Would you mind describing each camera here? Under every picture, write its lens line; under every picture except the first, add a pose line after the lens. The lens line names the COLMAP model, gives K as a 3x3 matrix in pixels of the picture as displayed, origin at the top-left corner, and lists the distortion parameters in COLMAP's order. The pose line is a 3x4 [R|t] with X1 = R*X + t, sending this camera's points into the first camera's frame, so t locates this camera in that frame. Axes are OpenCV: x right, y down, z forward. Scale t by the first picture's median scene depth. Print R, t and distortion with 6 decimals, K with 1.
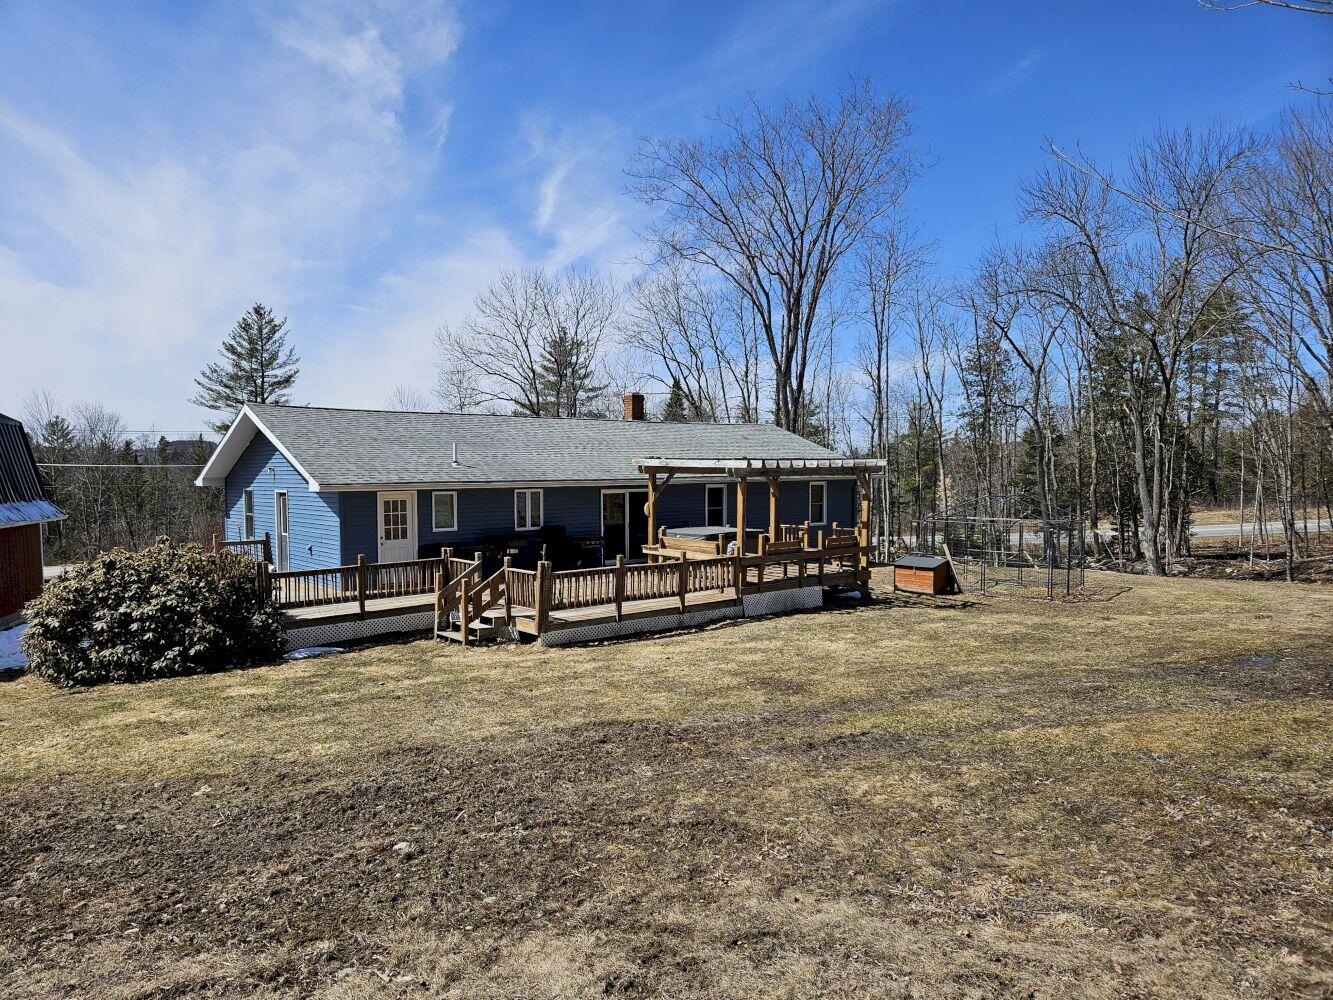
lens RADIAL K [[892.9, 0, 663.4], [0, 892.9, 497.0], [0, 0, 1]] dist [0.051280, -0.052842]
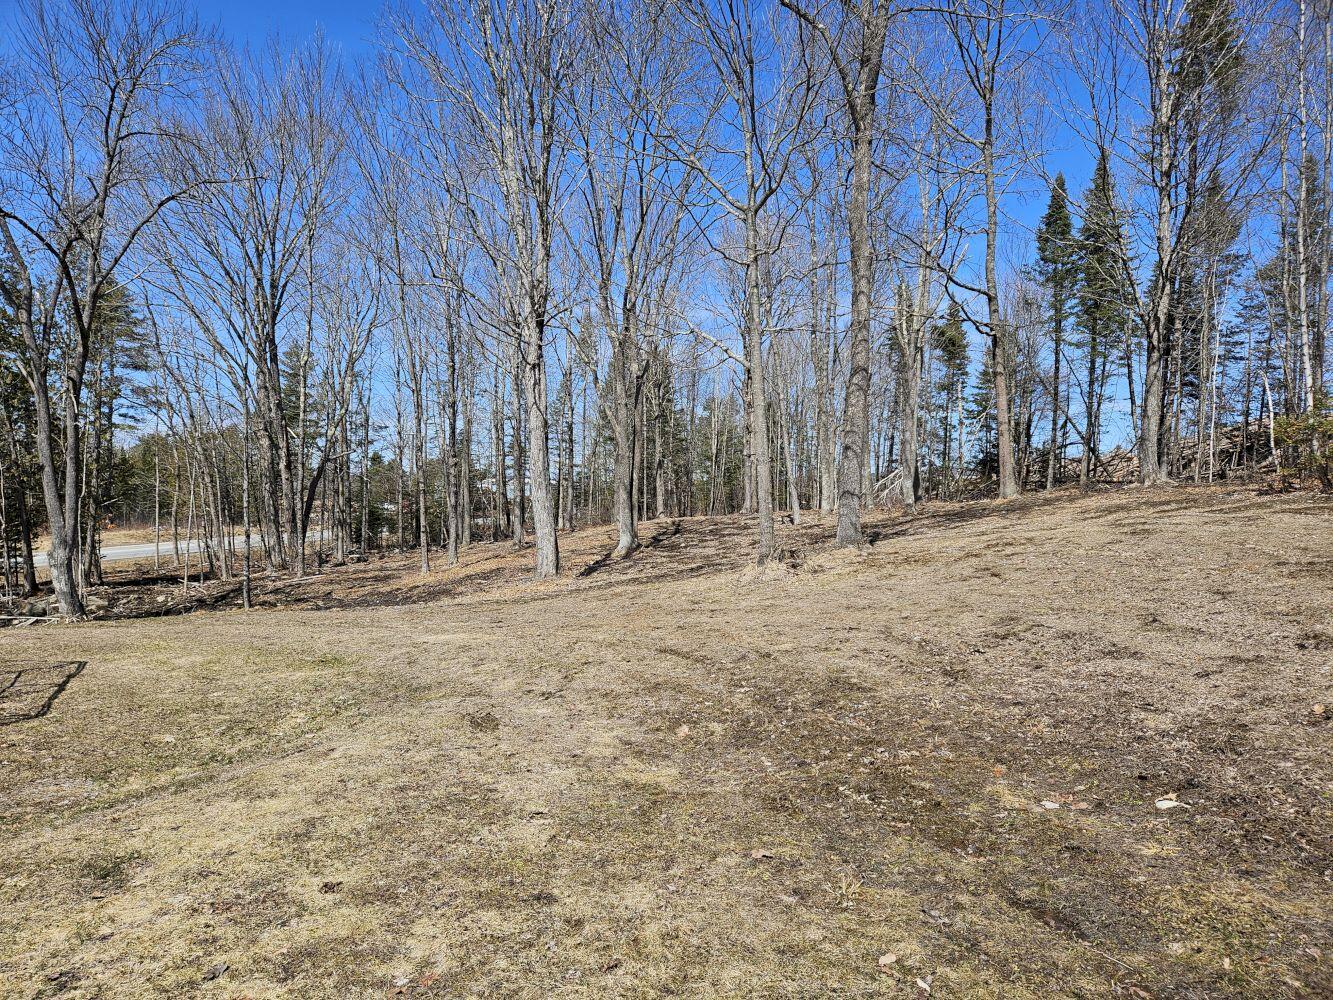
lens RADIAL K [[892.9, 0, 652.2], [0, 892.9, 548.0], [0, 0, 1]] dist [0.051280, -0.052842]
pose [[0.452204, -0.028990, 0.891443, 0.095889], [0.003882, 0.999526, 0.030535, 0.011407], [-0.891906, -0.010347, 0.452102, 0.213003]]
